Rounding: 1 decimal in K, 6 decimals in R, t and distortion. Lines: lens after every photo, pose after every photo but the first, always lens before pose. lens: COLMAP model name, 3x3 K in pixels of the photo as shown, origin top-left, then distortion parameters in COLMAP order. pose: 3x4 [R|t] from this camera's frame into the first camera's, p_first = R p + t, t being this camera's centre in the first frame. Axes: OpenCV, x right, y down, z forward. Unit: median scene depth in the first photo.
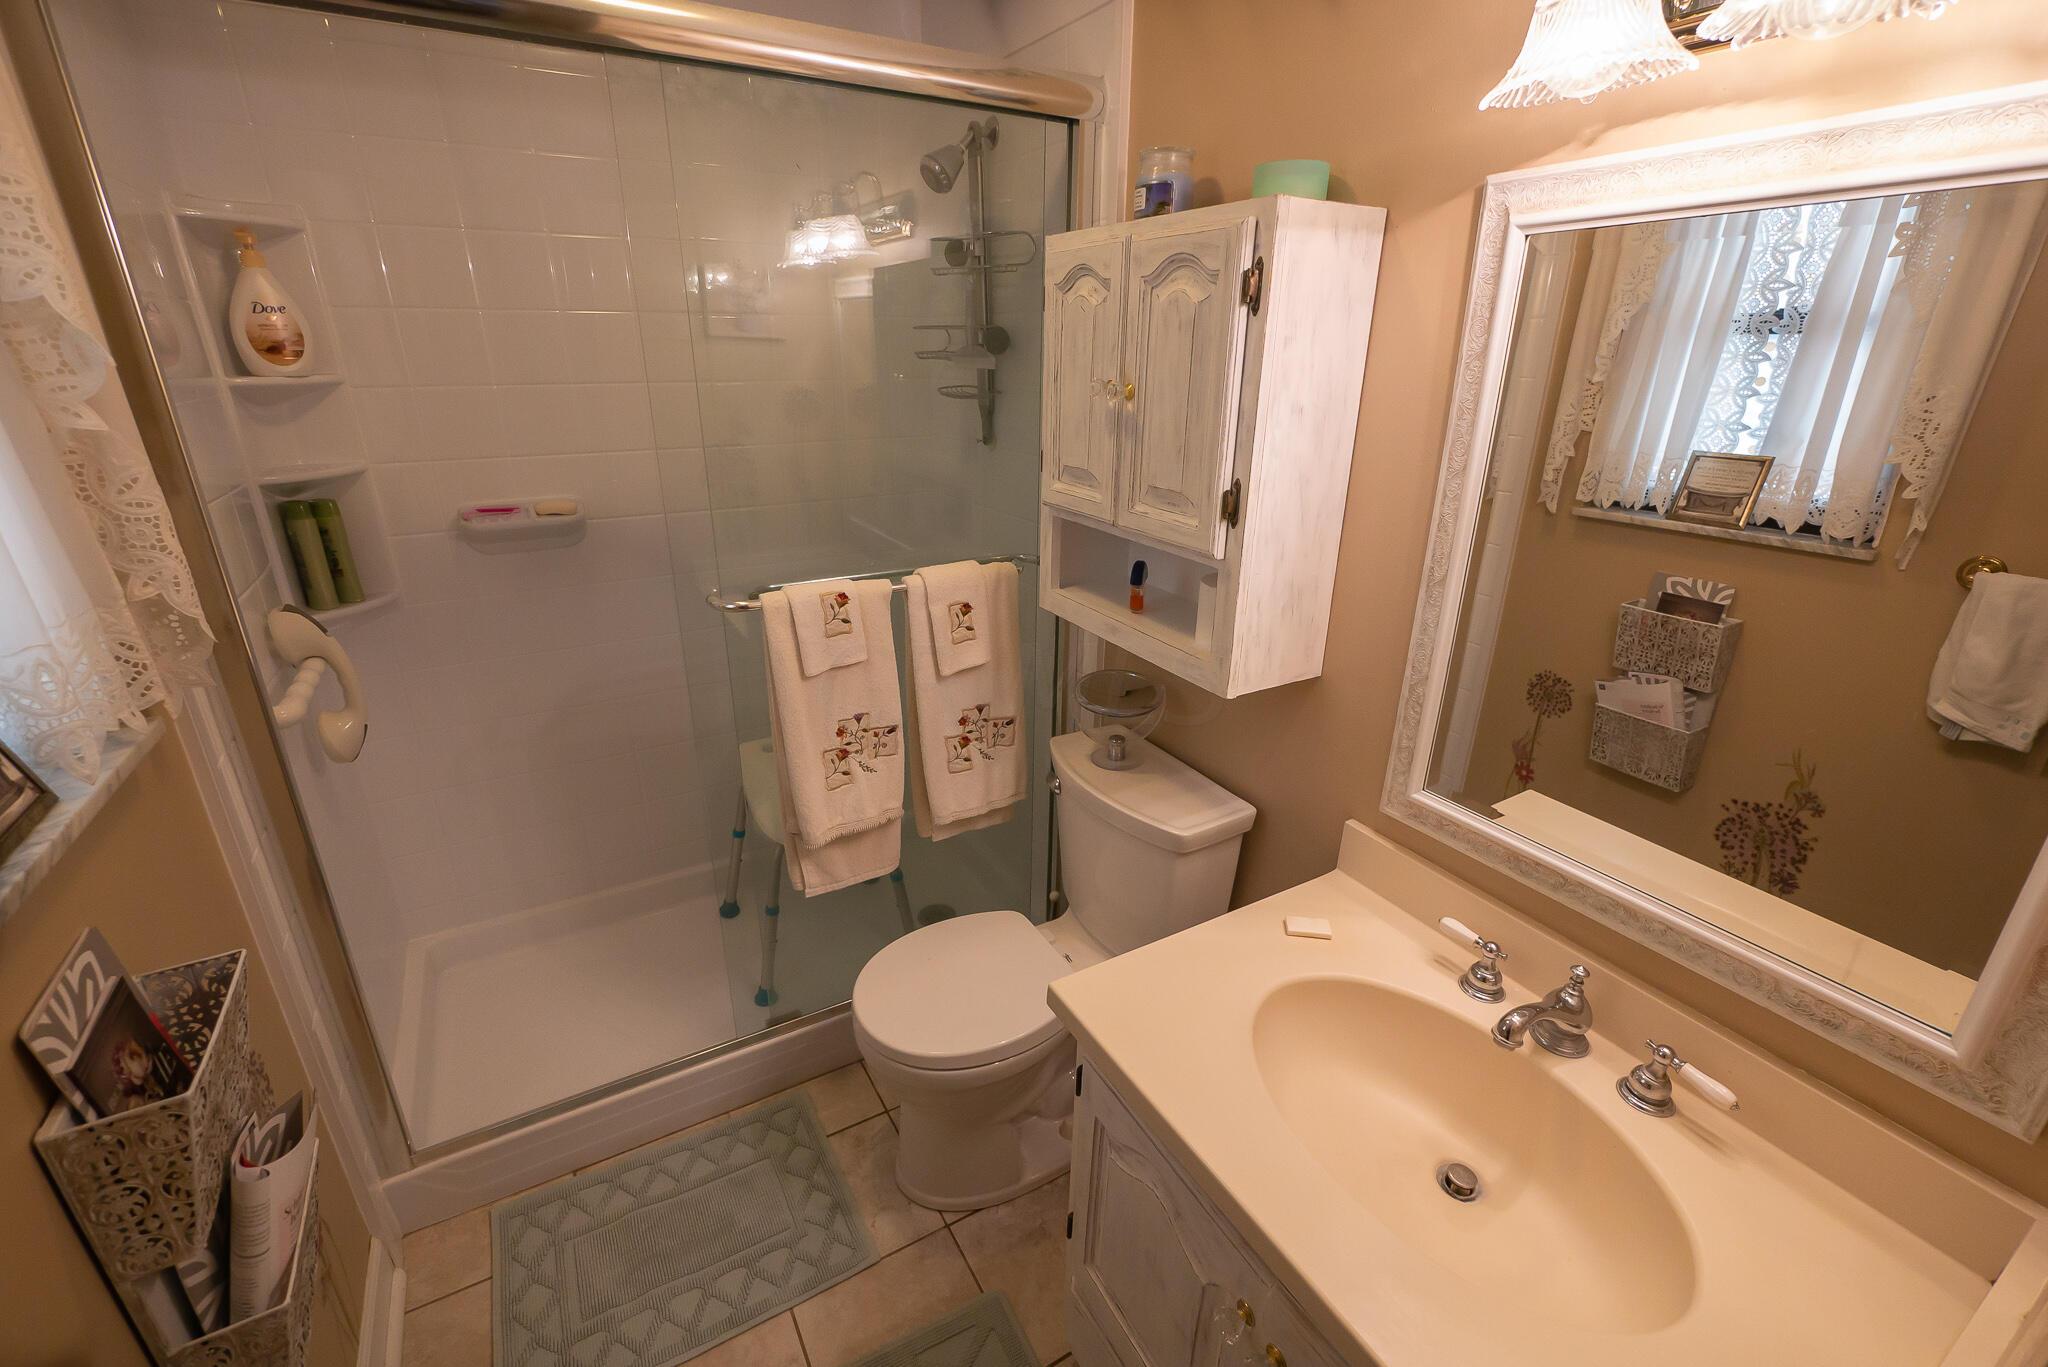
lens RADIAL K [[871.5, 0, 1013.8], [0, 871.5, 681.4], [0, 0, 1]] dist [-0.002376, -0.000222]
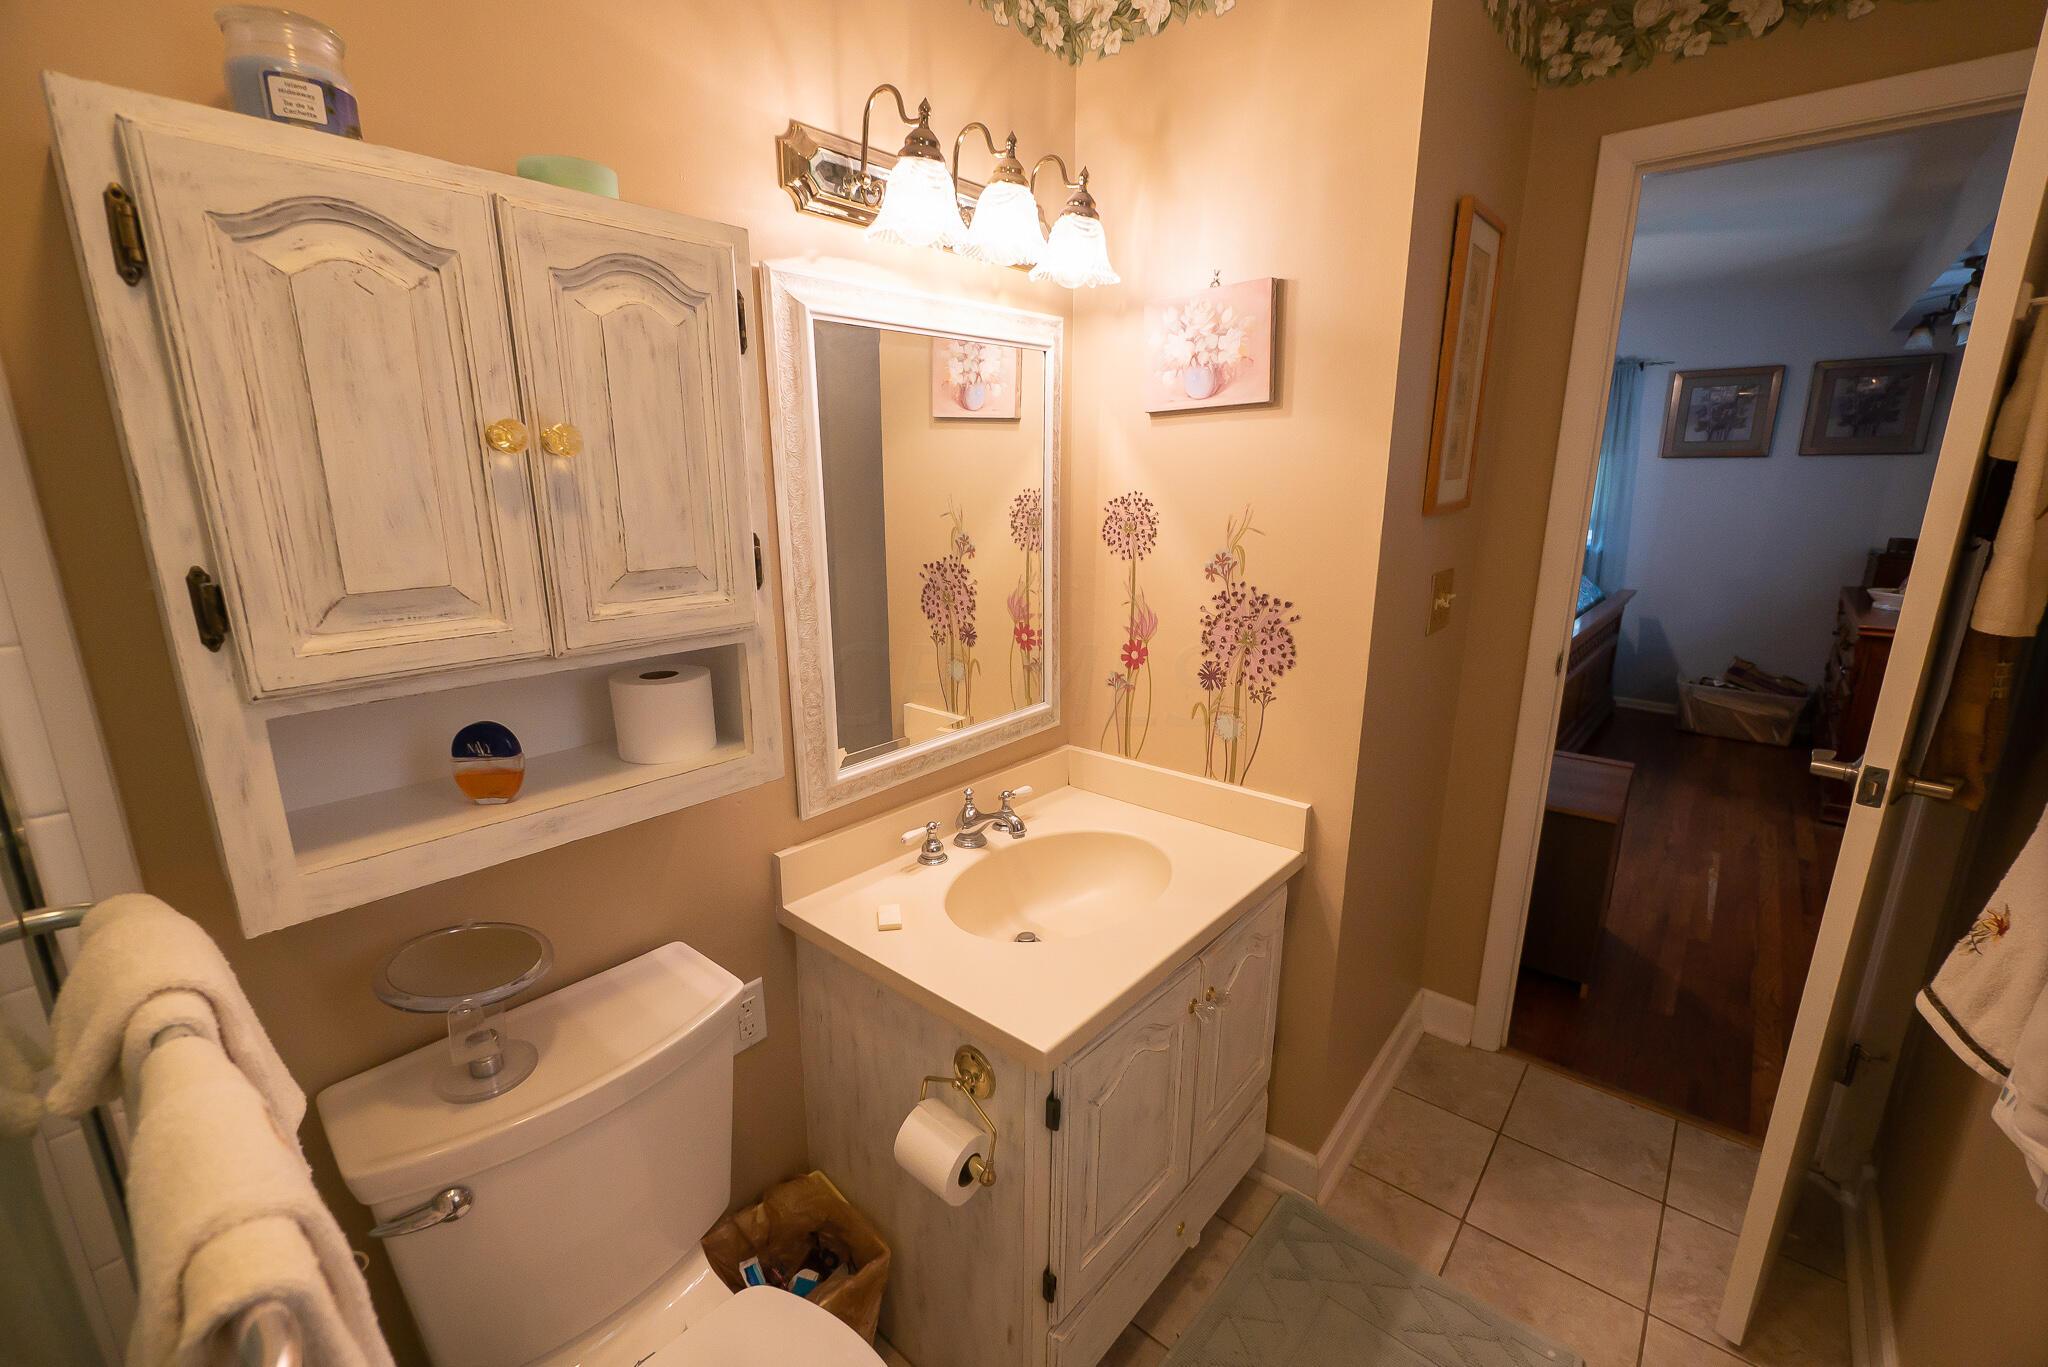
lens RADIAL K [[871.5, 0, 1013.8], [0, 871.5, 681.4], [0, 0, 1]] dist [-0.002376, -0.000222]
pose [[-0.341045, -0.230554, 0.911336, -0.517839], [0.335808, 0.875612, 0.347184, -0.244798], [-0.878021, 0.424440, -0.221201, 0.786387]]
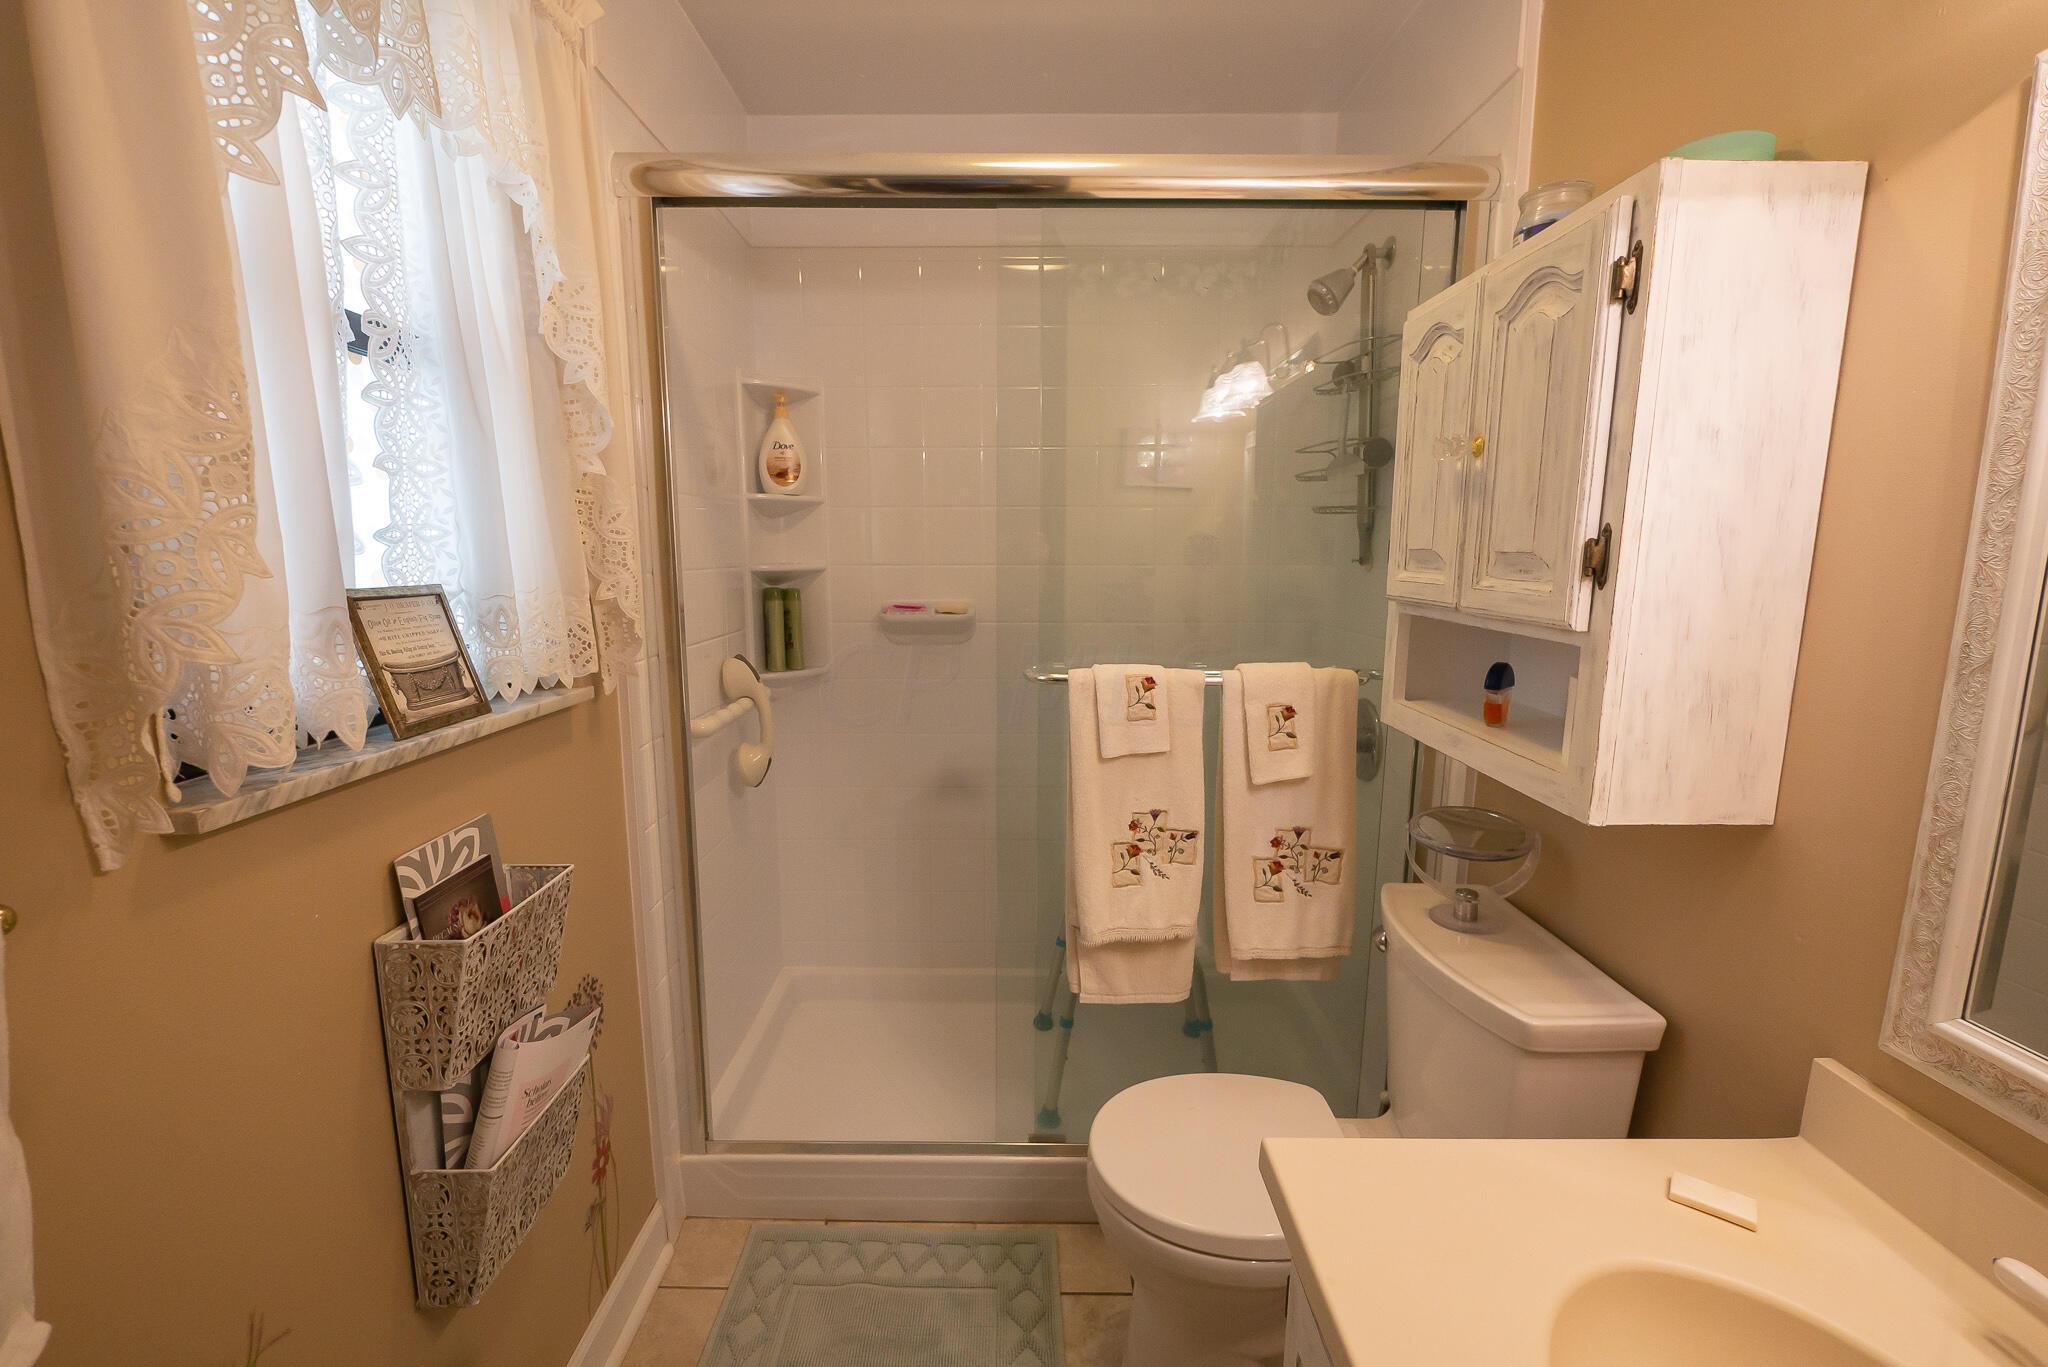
lens RADIAL K [[851.2, 0, 1009.4], [0, 851.2, 677.5], [0, 0, 1]] dist [-0.001520, -0.000362]
pose [[0.866899, 0.072732, -0.493149, 0.137735], [-0.176407, 0.970041, -0.167035, 0.086422], [0.466226, 0.231797, 0.853758, 0.118709]]
